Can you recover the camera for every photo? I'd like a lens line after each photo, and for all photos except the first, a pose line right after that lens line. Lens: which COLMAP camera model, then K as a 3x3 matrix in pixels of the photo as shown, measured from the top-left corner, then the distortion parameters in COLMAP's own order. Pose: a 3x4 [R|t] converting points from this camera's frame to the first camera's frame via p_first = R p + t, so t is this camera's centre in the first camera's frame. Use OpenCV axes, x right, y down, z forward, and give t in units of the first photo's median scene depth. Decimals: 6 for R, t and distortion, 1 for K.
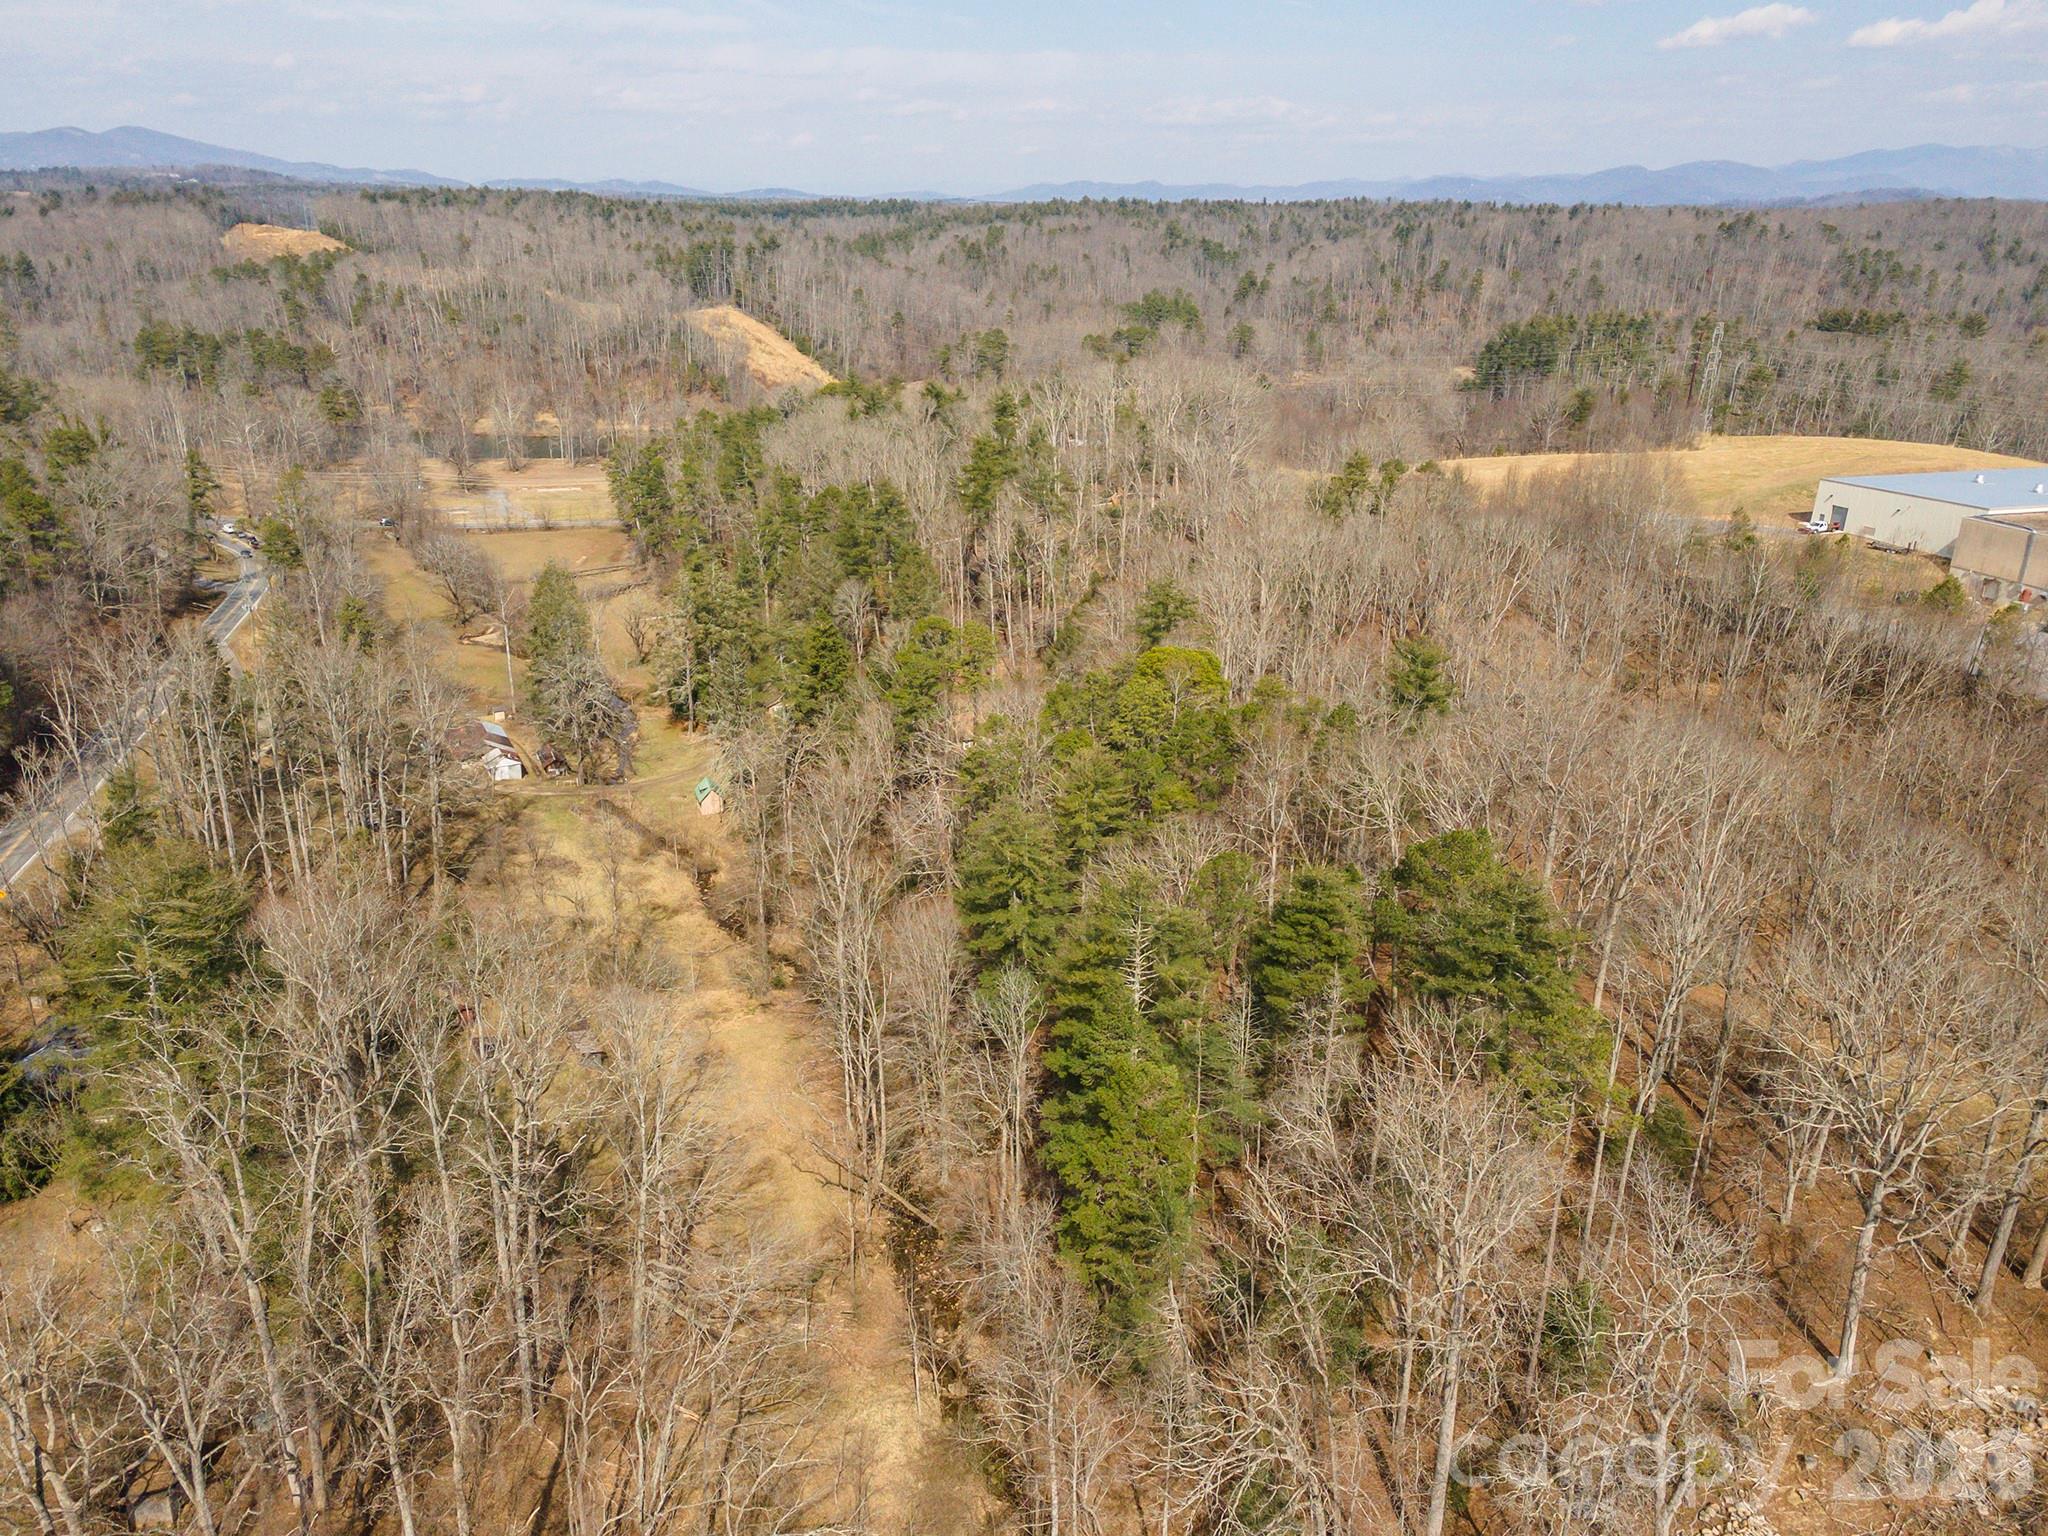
lens RADIAL K [[1472.6, 0, 997.3], [0, 1472.6, 770.9], [0, 0, 1]] dist [0.052034, -0.001613]
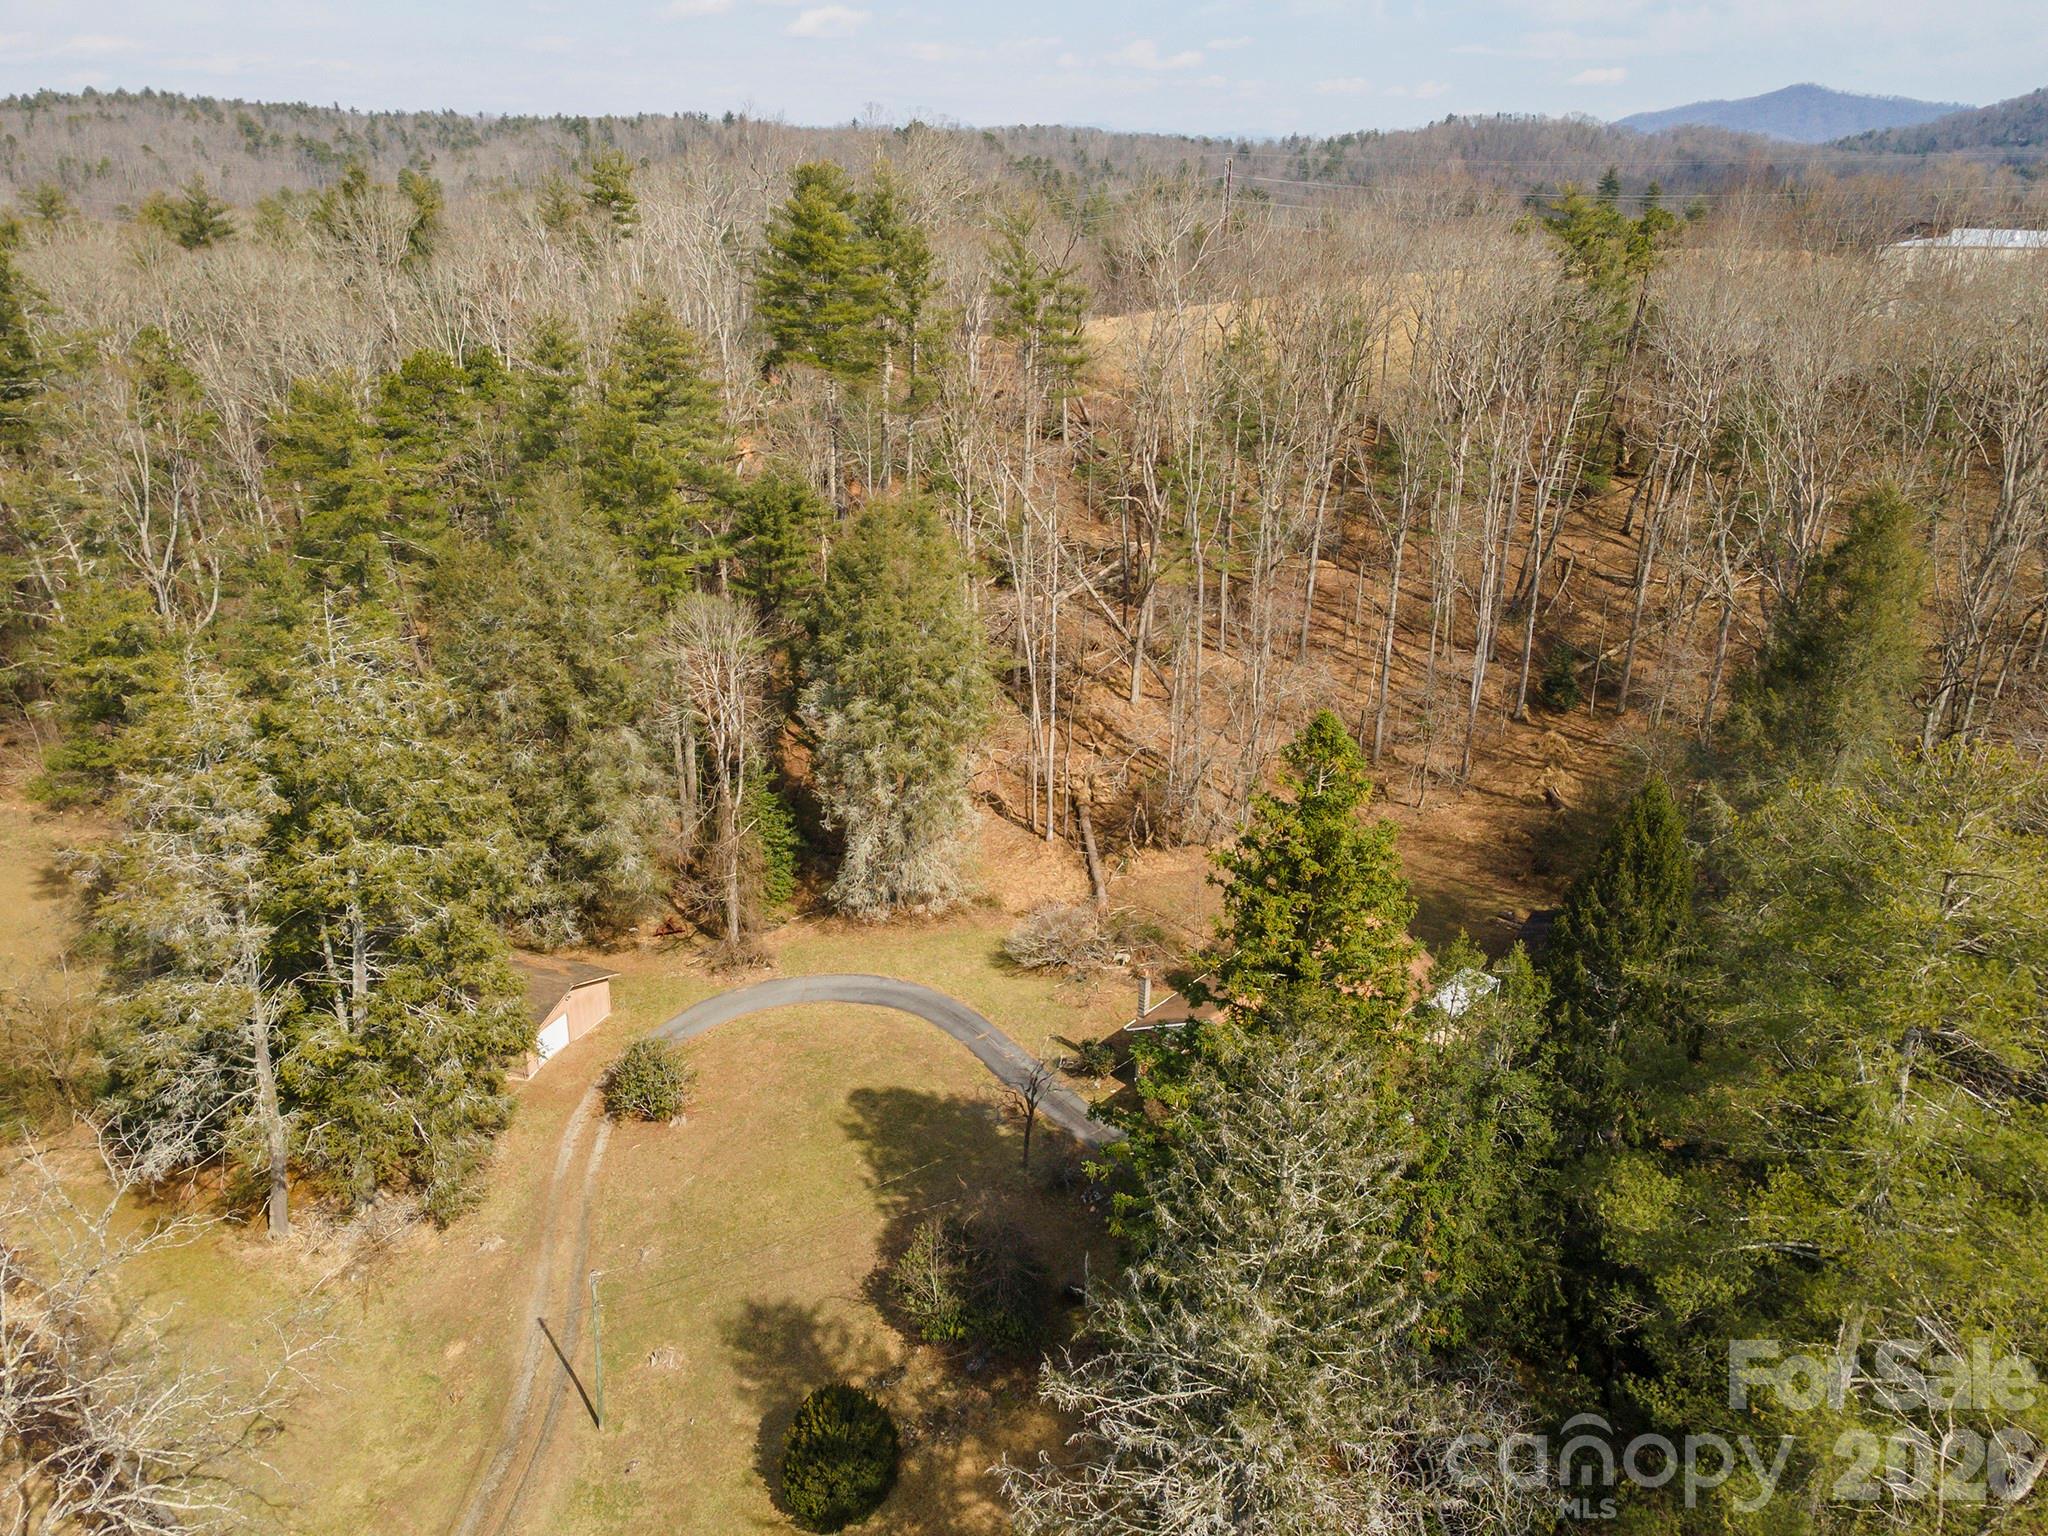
lens RADIAL K [[1472.6, 0, 997.3], [0, 1472.6, 770.9], [0, 0, 1]] dist [0.052034, -0.001613]
pose [[0.825278, -0.212713, 0.523134, -0.065783], [0.199068, 0.976464, 0.083000, -0.031041], [-0.528477, 0.035641, 0.848199, 0.200160]]
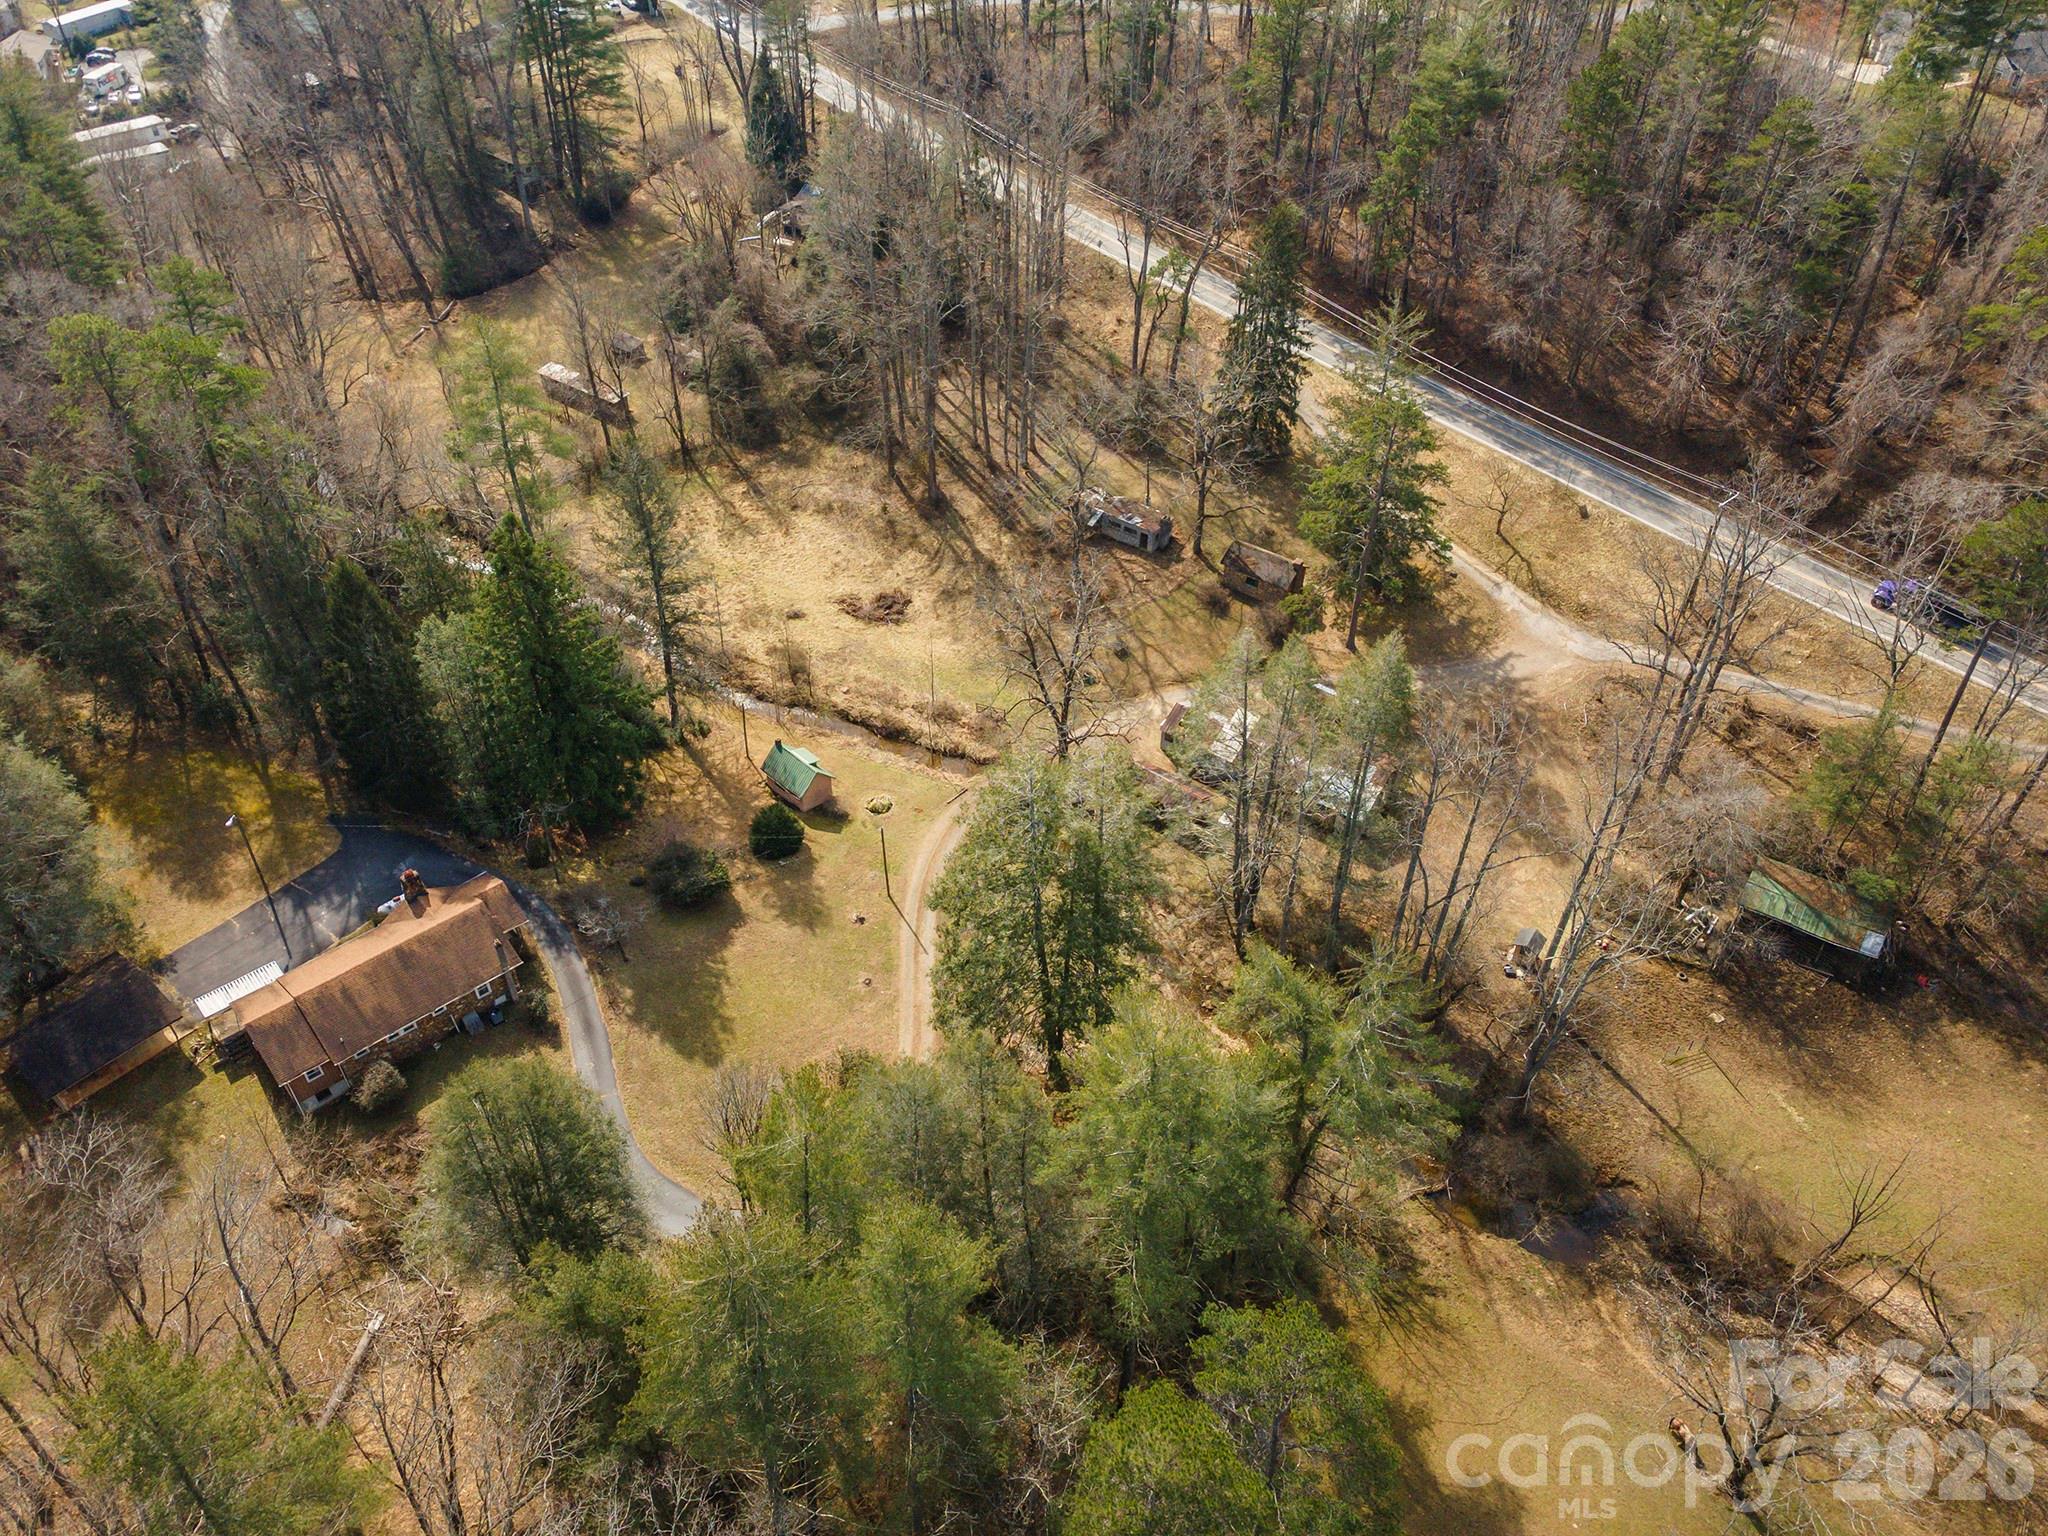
lens RADIAL K [[1464.7, 0, 1005.3], [0, 1464.7, 766.3], [0, 0, 1]] dist [0.035430, 0.001322]
pose [[-0.894410, 0.278658, -0.349829, -0.016968], [-0.180052, 0.491657, 0.851971, -0.122674], [0.409405, 0.824998, -0.389570, 0.316117]]
